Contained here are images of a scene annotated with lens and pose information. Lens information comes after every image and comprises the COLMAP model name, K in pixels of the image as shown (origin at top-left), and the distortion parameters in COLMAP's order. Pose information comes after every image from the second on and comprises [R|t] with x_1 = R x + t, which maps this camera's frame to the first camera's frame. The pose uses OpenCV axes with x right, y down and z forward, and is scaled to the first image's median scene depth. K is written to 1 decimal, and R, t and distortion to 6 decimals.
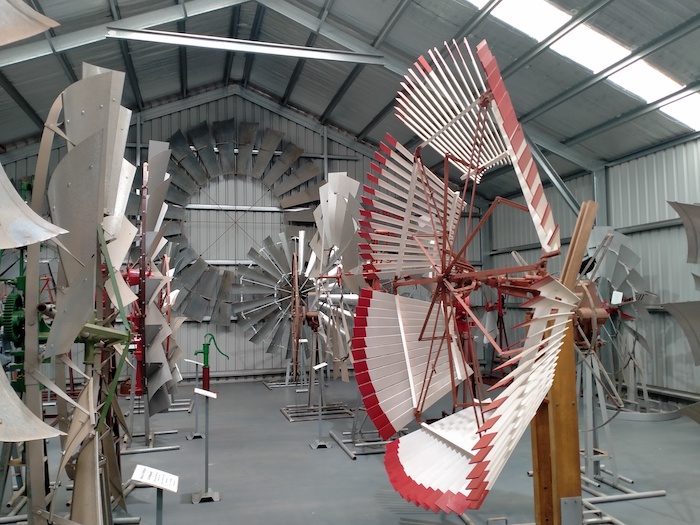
lens RADIAL K [[570.4, 0, 350.0], [0, 570.4, 262.5], [0, 0, 1]] dist [0.112412, -0.188557]
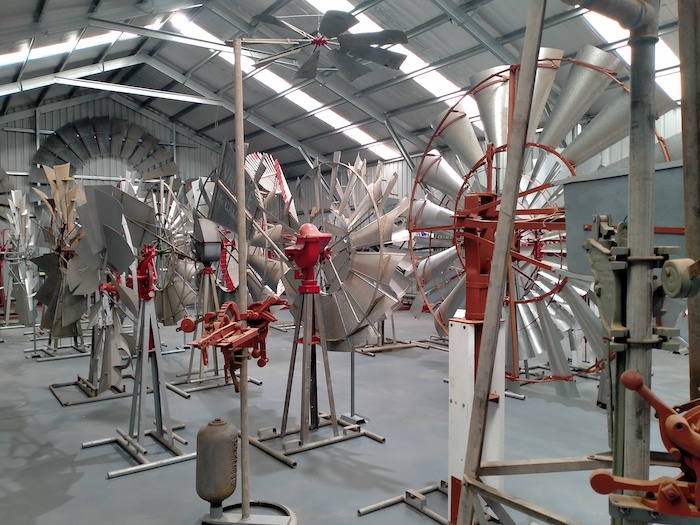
lens RADIAL K [[570.4, 0, 350.0], [0, 570.4, 262.5], [0, 0, 1]] dist [0.112412, -0.188557]
pose [[0.940114, -0.008889, 0.340745, -0.133701], [-0.023432, 0.995610, 0.090622, -0.033356], [-0.340054, -0.093179, 0.935778, -0.584065]]
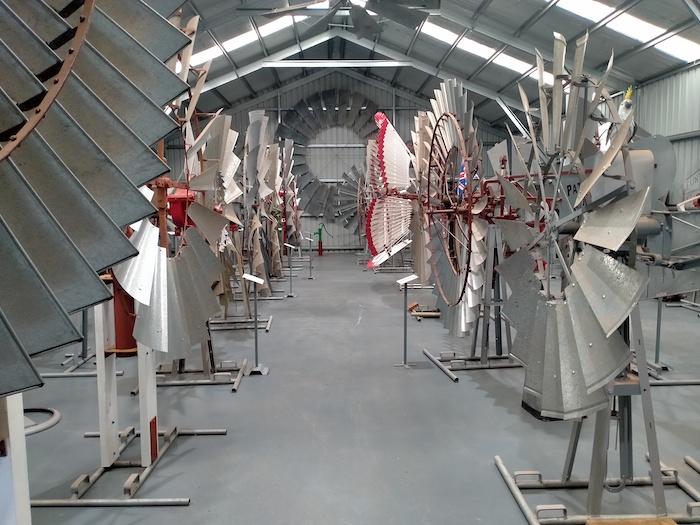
lens RADIAL K [[570.4, 0, 350.0], [0, 570.4, 262.5], [0, 0, 1]] dist [0.112412, -0.188557]
pose [[0.973285, 0.021667, -0.228575, 0.215822], [0.016288, 0.986514, 0.162867, -0.034779], [0.229021, -0.162239, 0.959806, -0.600990]]
